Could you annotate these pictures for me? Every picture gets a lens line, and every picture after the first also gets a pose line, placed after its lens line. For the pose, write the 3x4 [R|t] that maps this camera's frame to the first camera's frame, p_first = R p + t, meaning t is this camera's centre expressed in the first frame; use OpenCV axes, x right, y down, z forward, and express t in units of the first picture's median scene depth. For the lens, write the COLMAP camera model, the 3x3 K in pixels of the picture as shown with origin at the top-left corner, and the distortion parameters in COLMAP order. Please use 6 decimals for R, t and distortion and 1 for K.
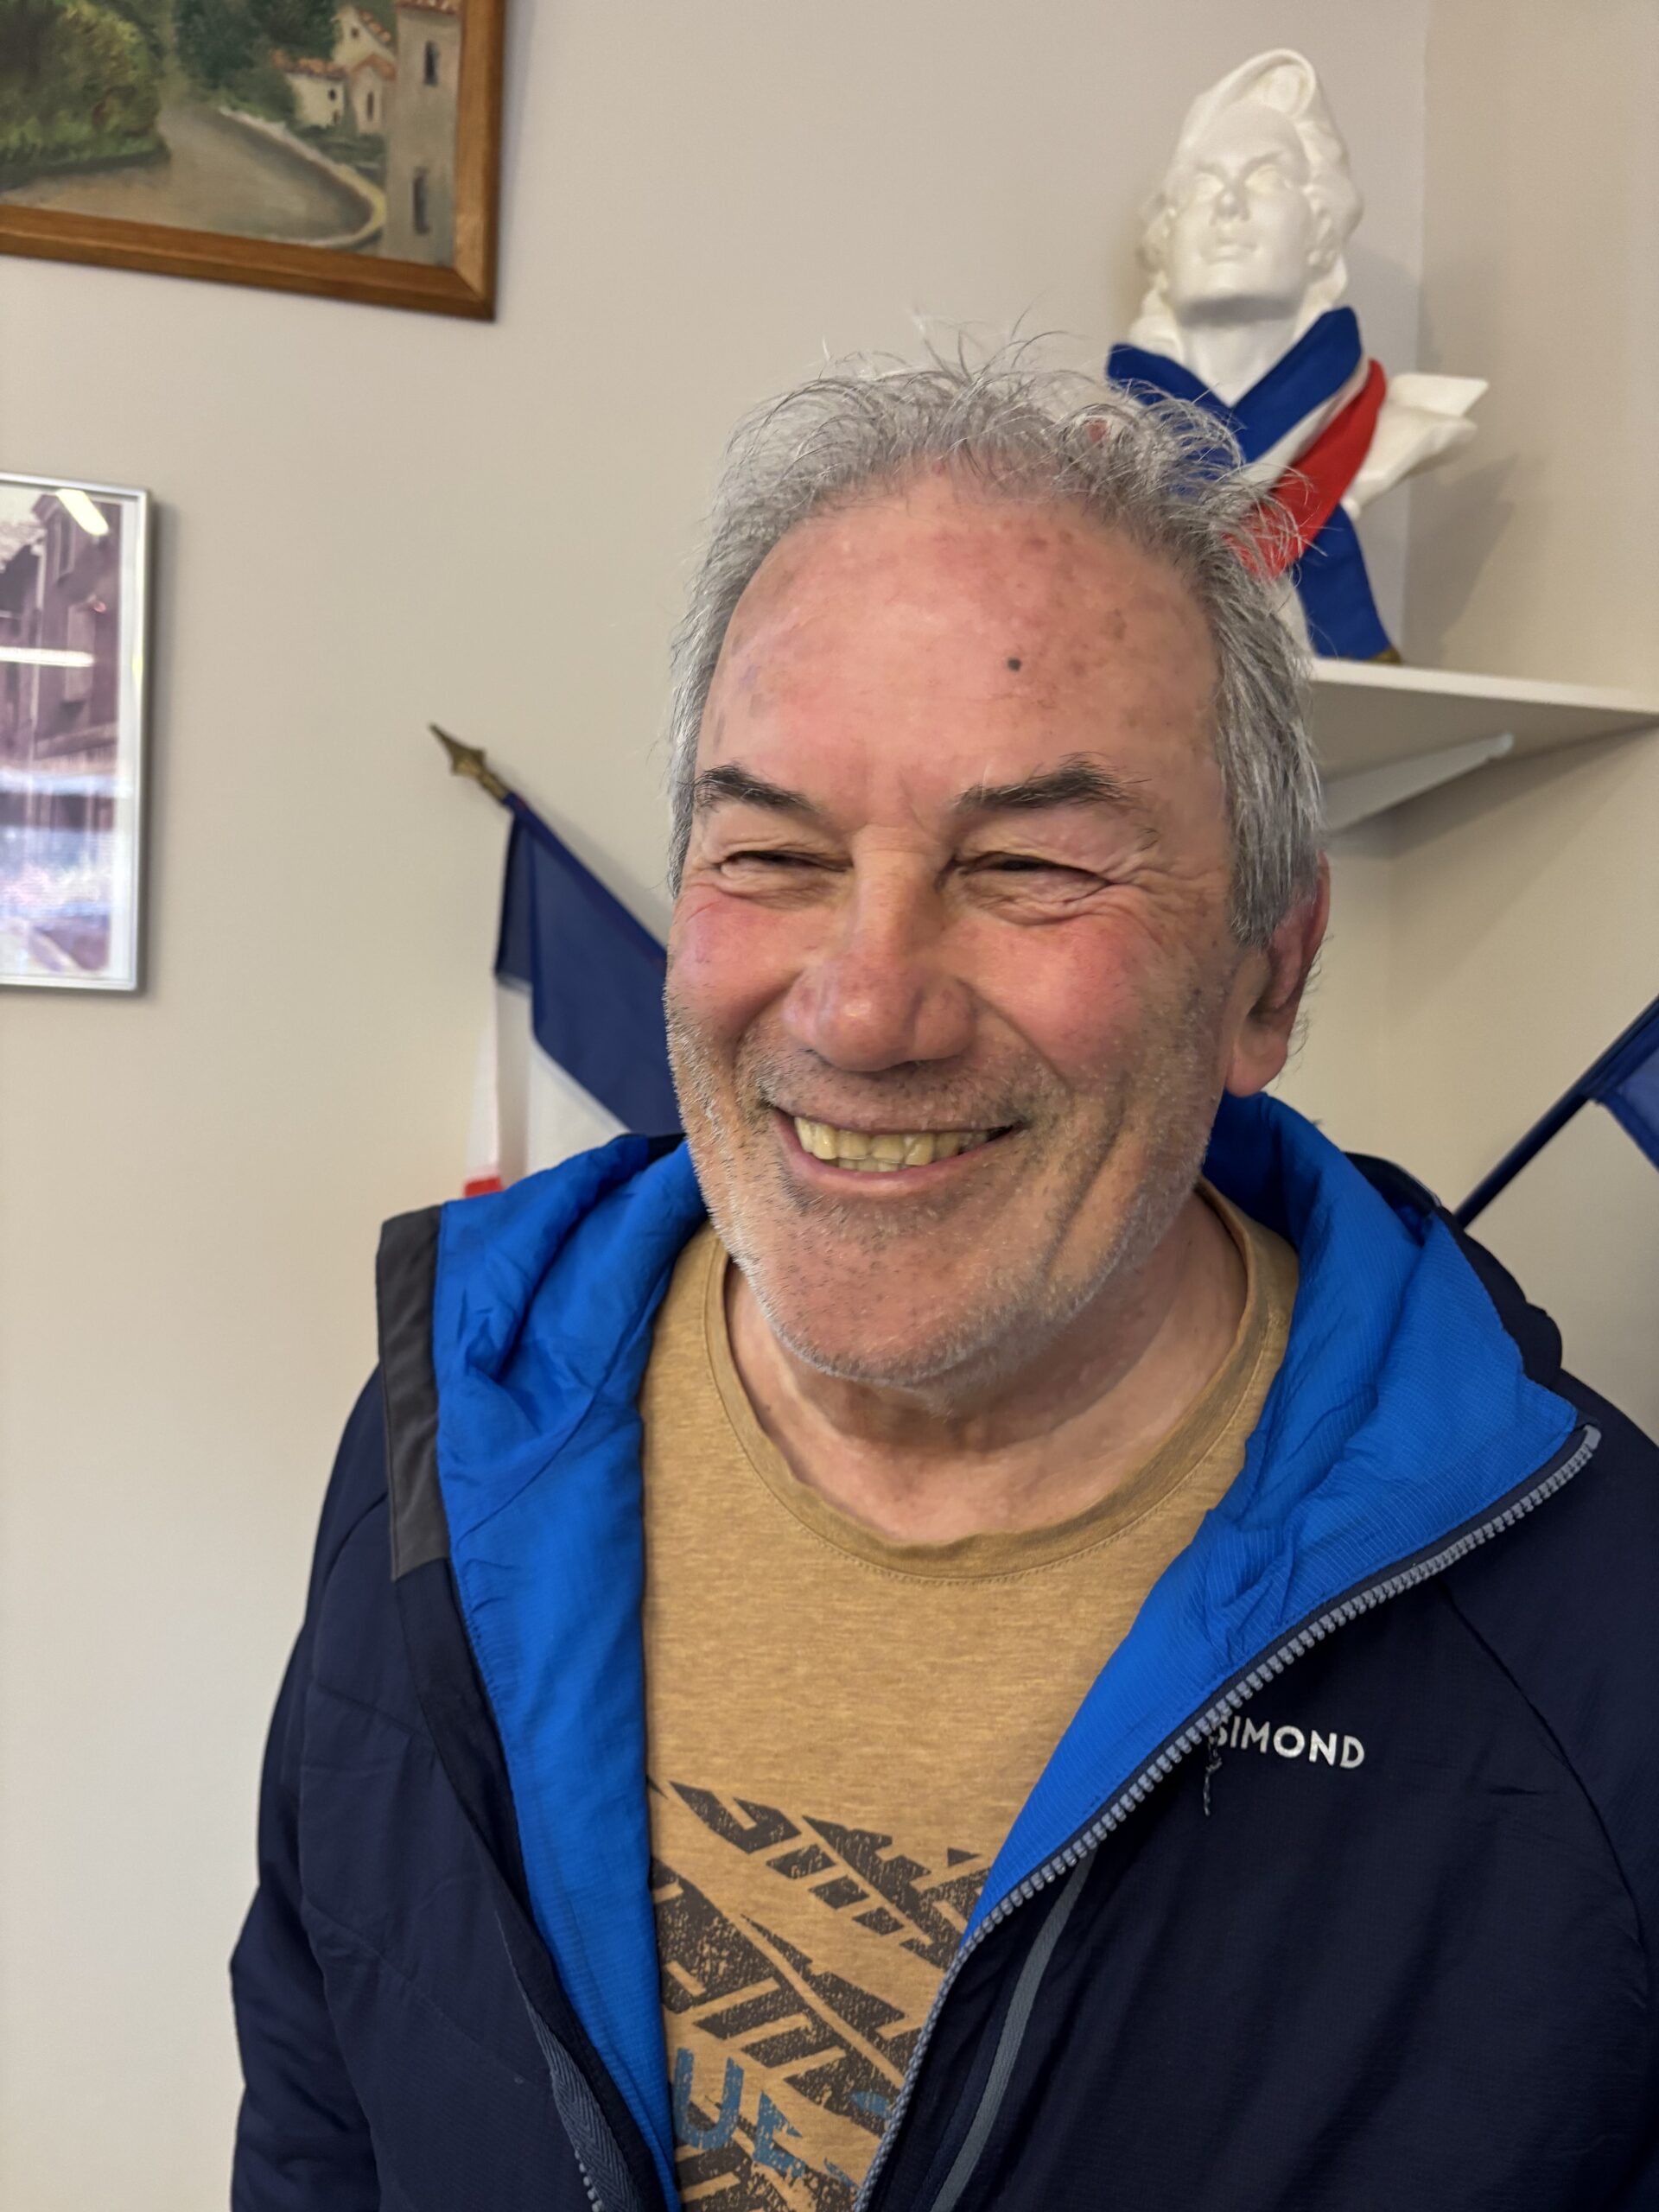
lens RADIAL K [[1712.7, 0, 809.2], [0, 1712.7, 1109.3], [0, 0, 1]] dist [0.024055, -0.041575]
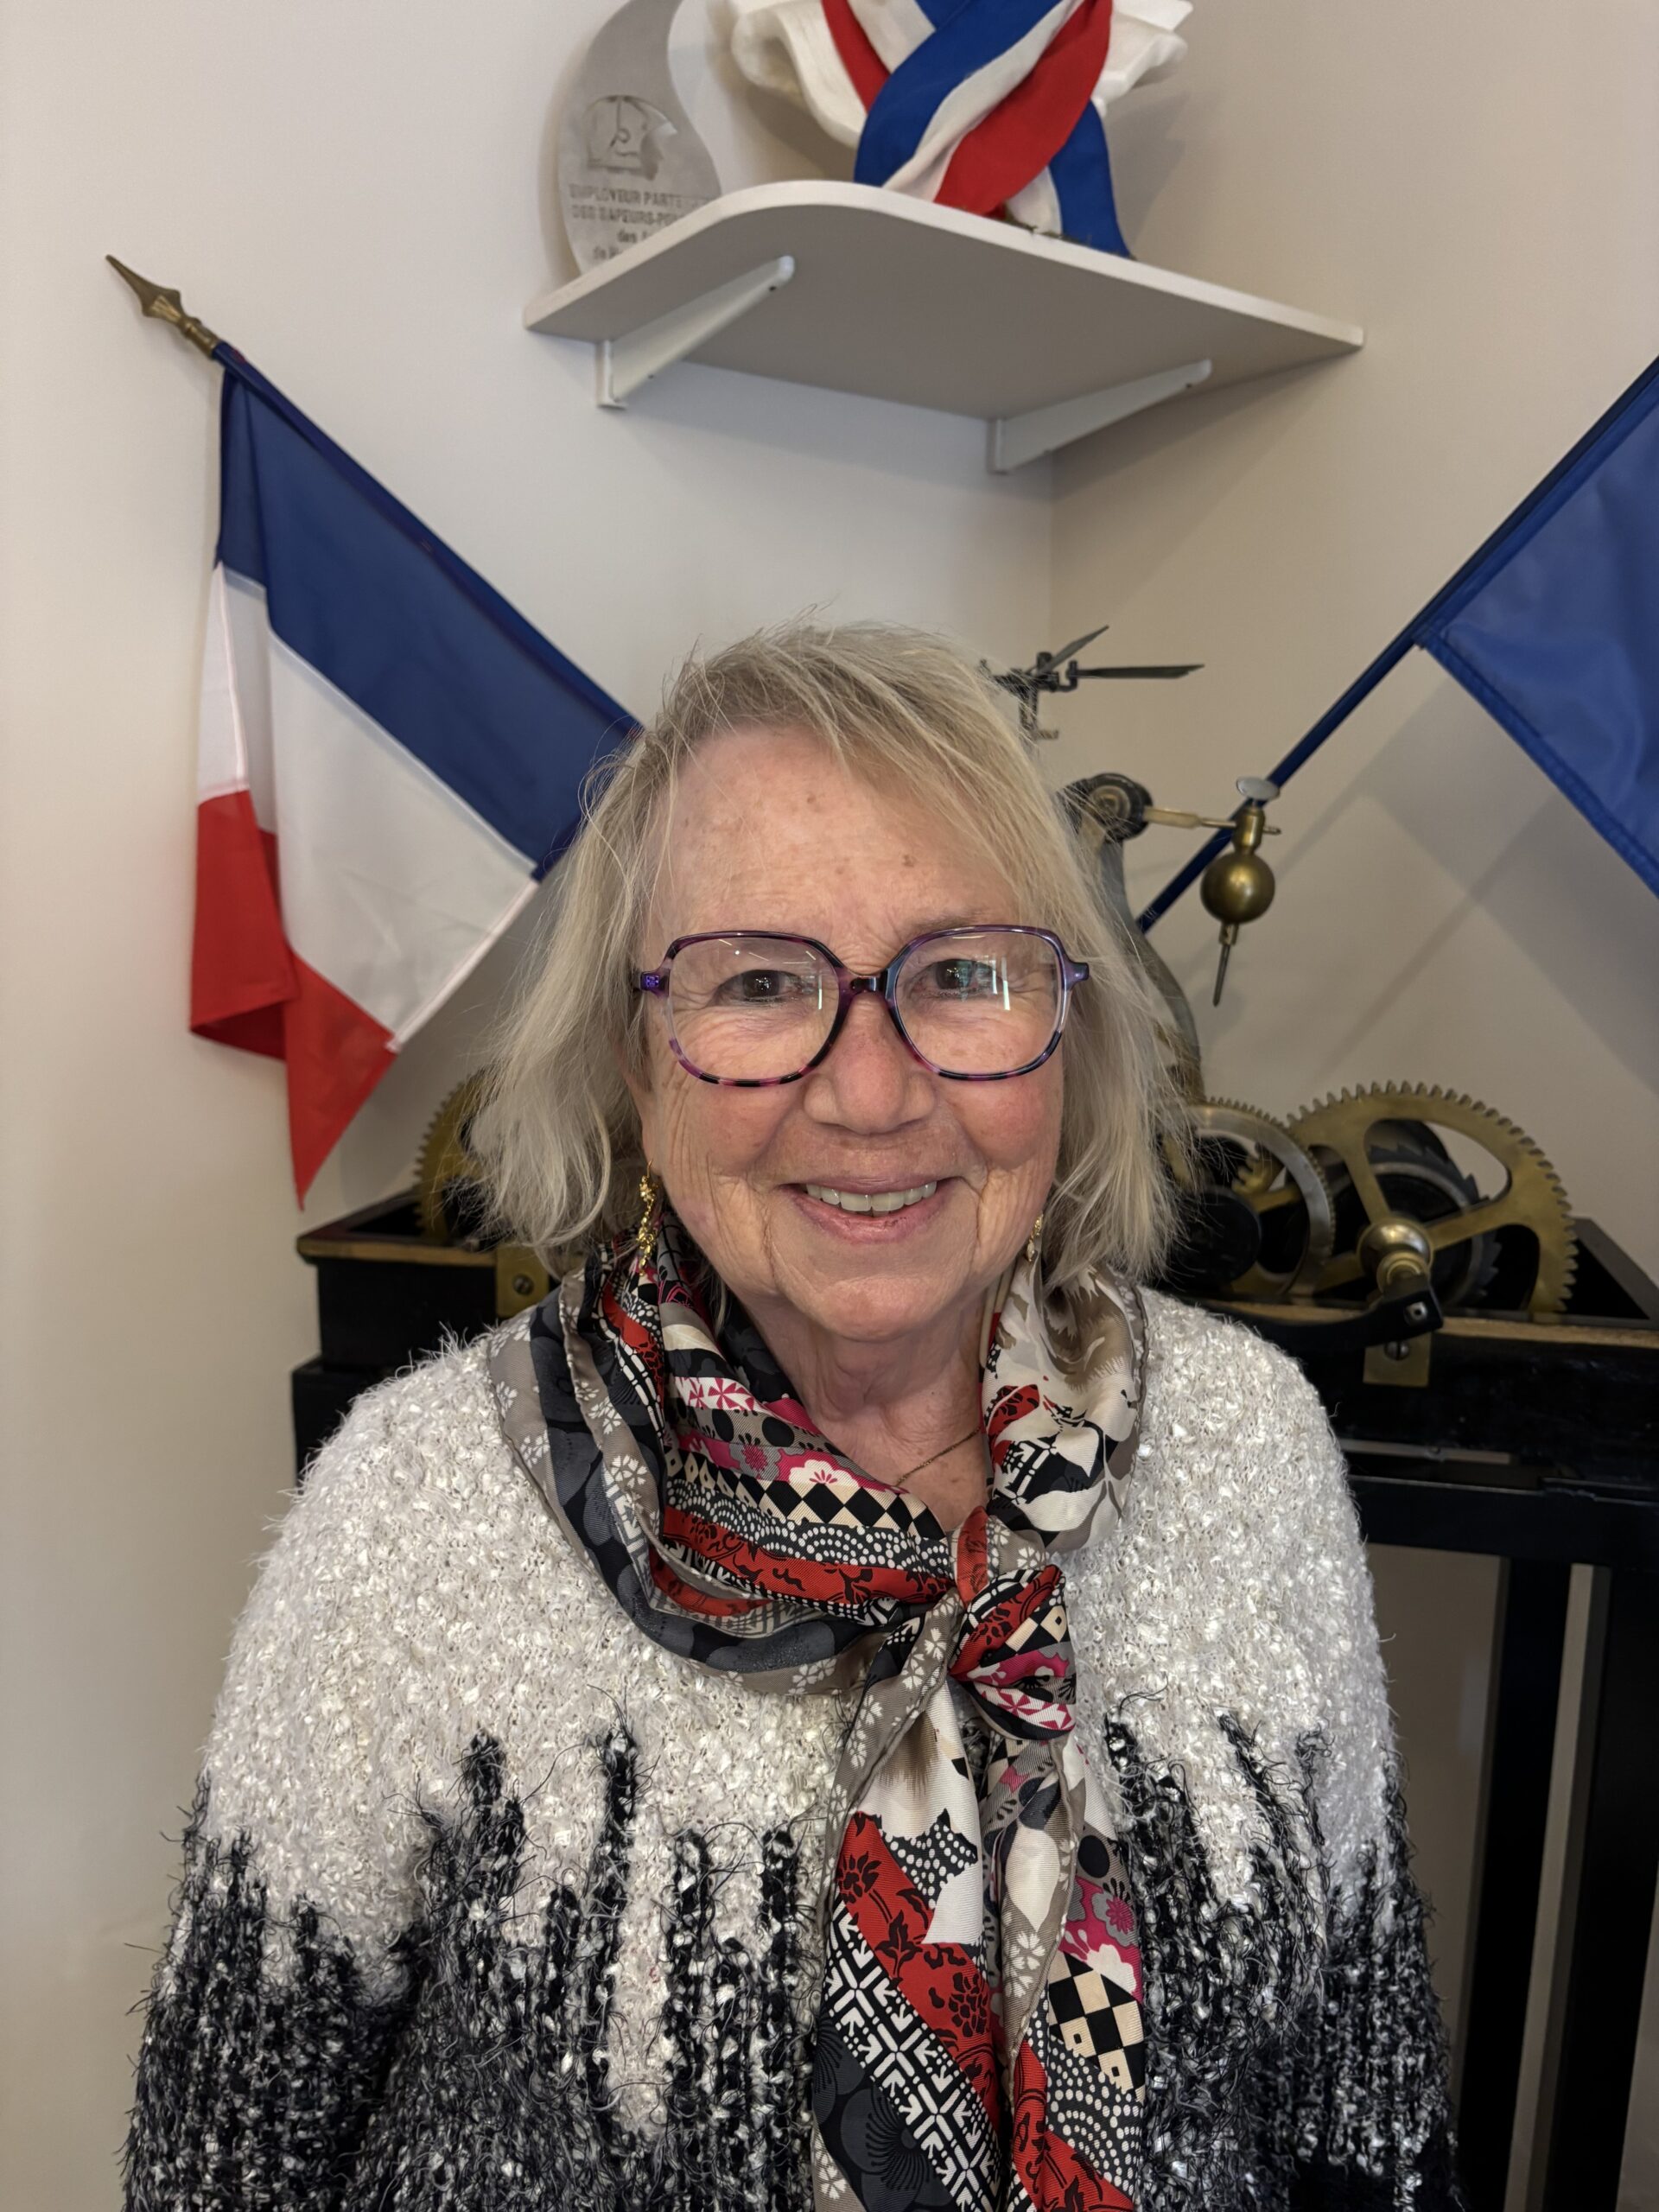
lens RADIAL K [[1712.7, 0, 840.4], [0, 1712.7, 1135.4], [0, 0, 1]] dist [0.024055, -0.041575]
pose [[0.929304, -0.082475, 0.359989, -0.234628], [0.030491, 0.988552, 0.147770, 0.094935], [-0.368055, -0.126347, 0.921180, 0.033377]]
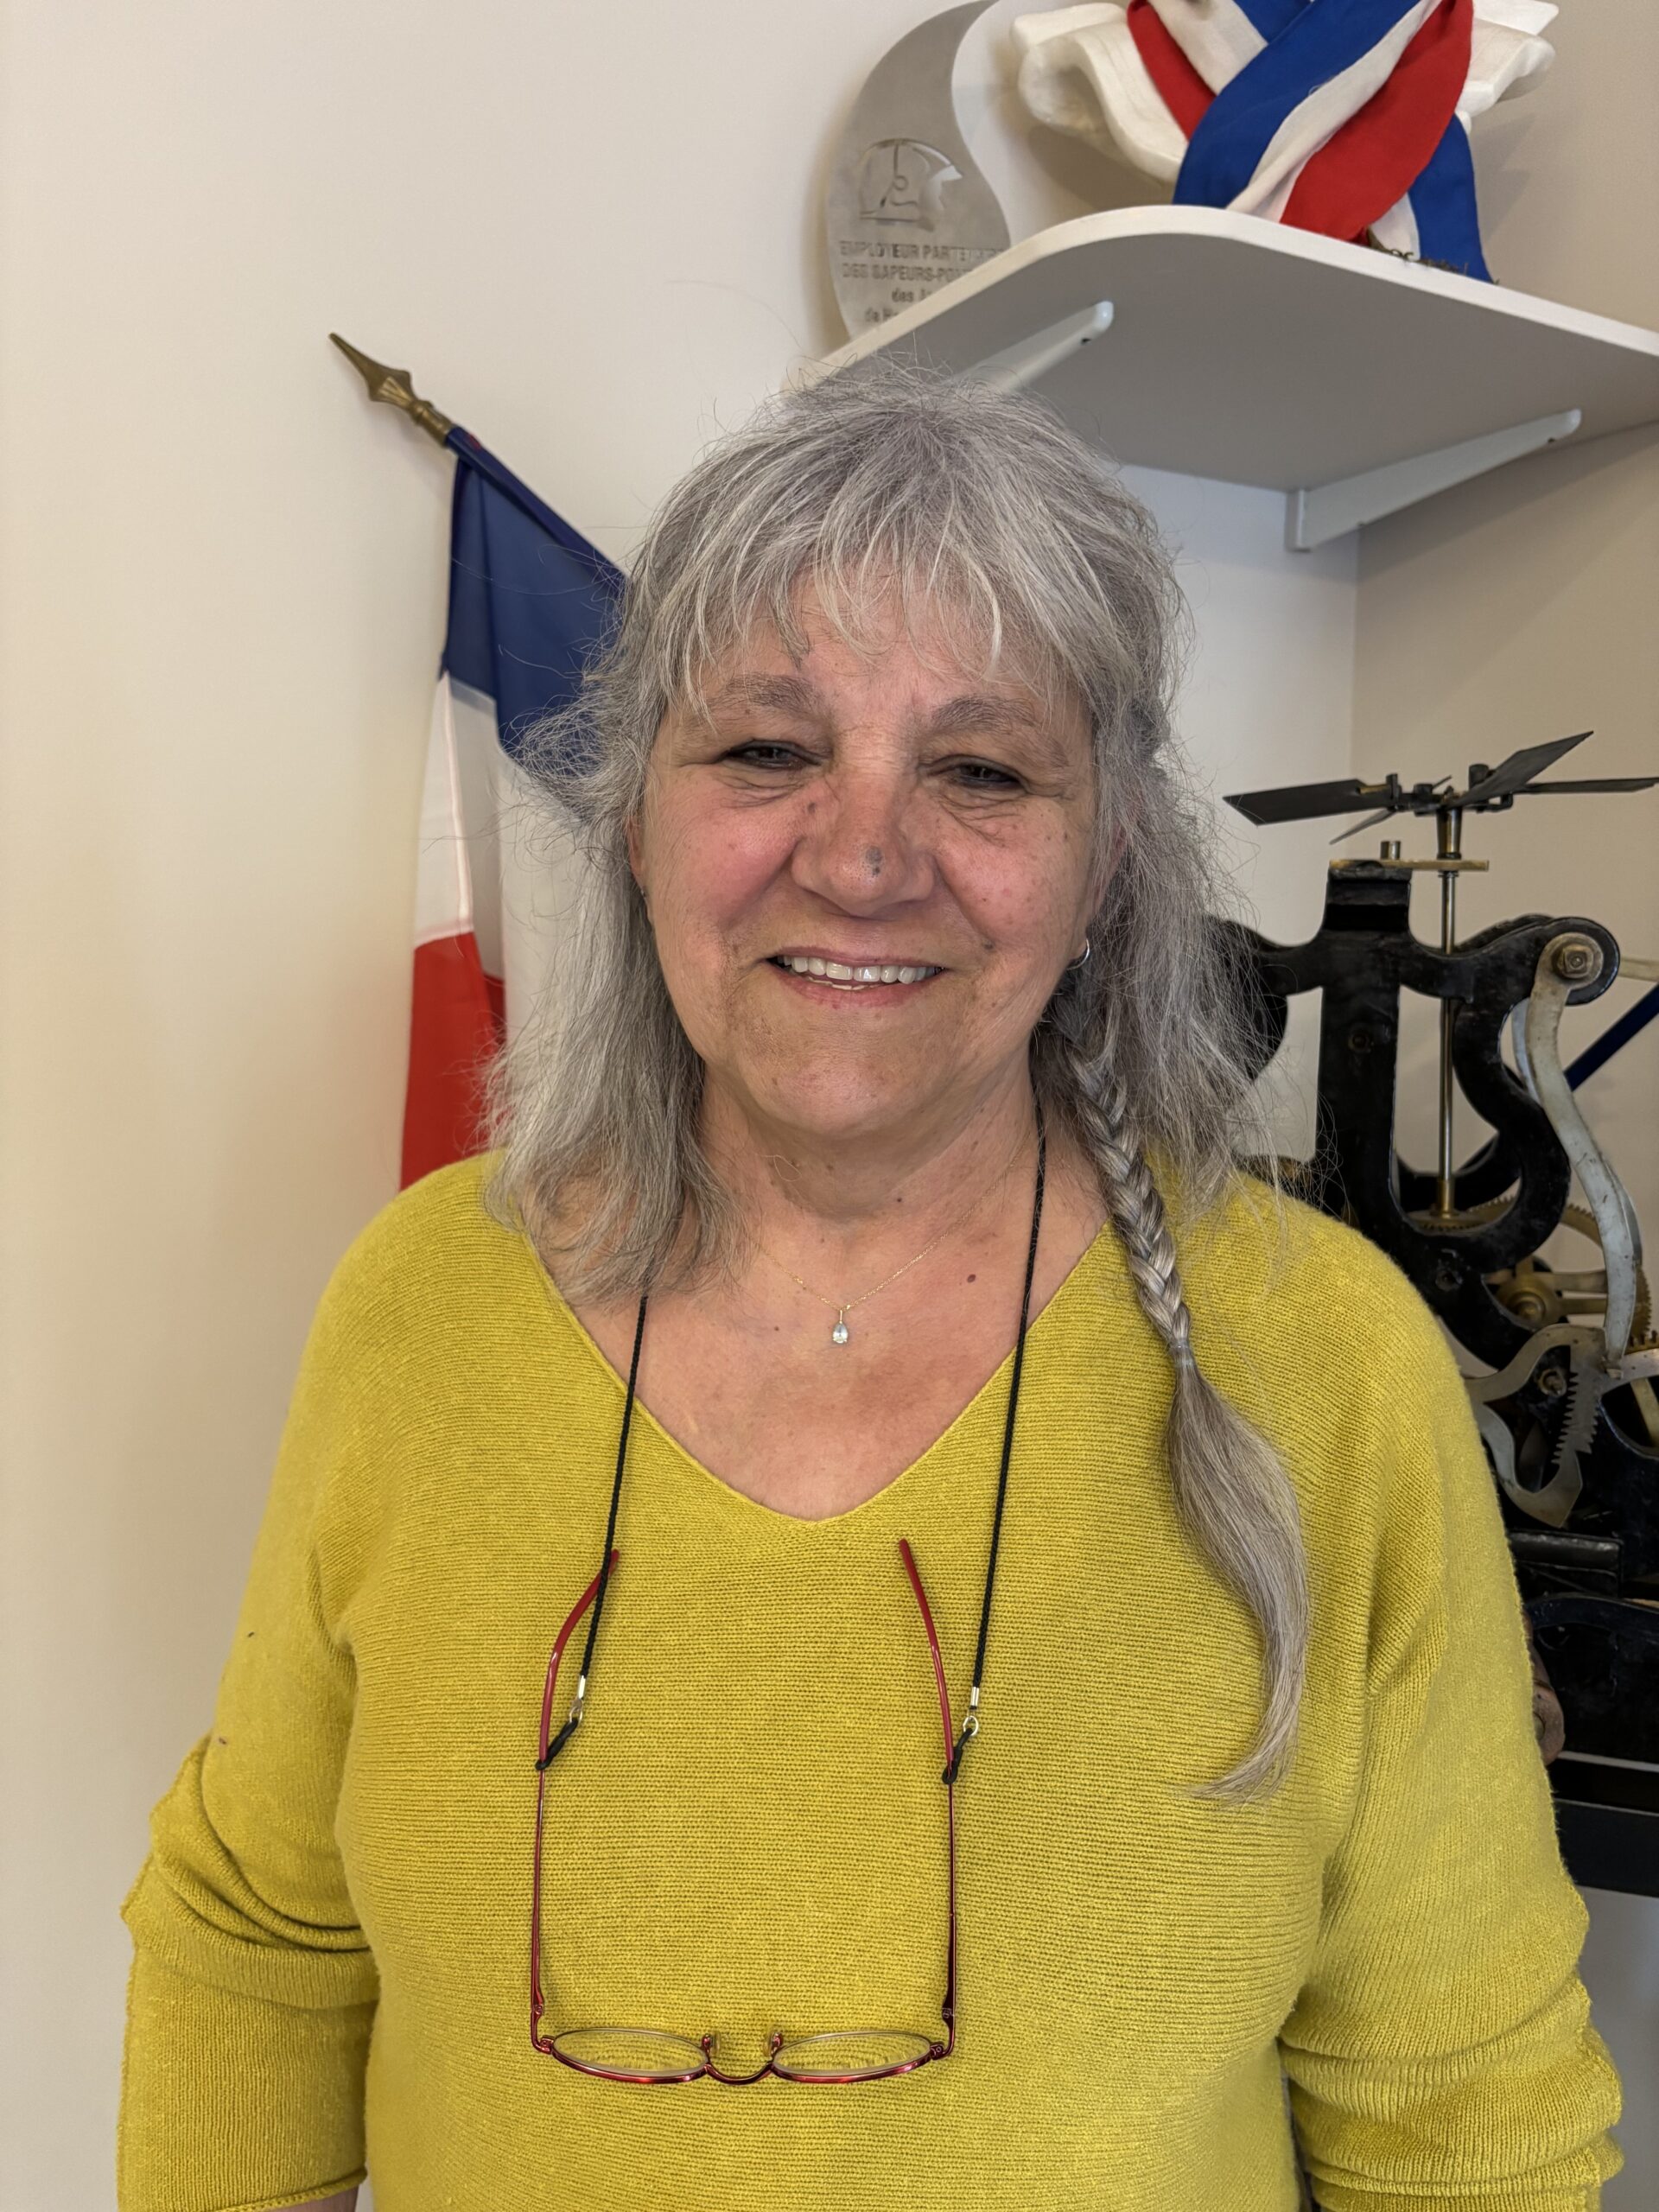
lens RADIAL K [[1712.7, 0, 817.5], [0, 1712.7, 1126.1], [0, 0, 1]] dist [0.024055, -0.041575]
pose [[0.962347, -0.058352, 0.265489, -0.245696], [0.035276, 0.995238, 0.090873, 0.061715], [-0.269527, -0.078086, 0.959822, 0.204572]]
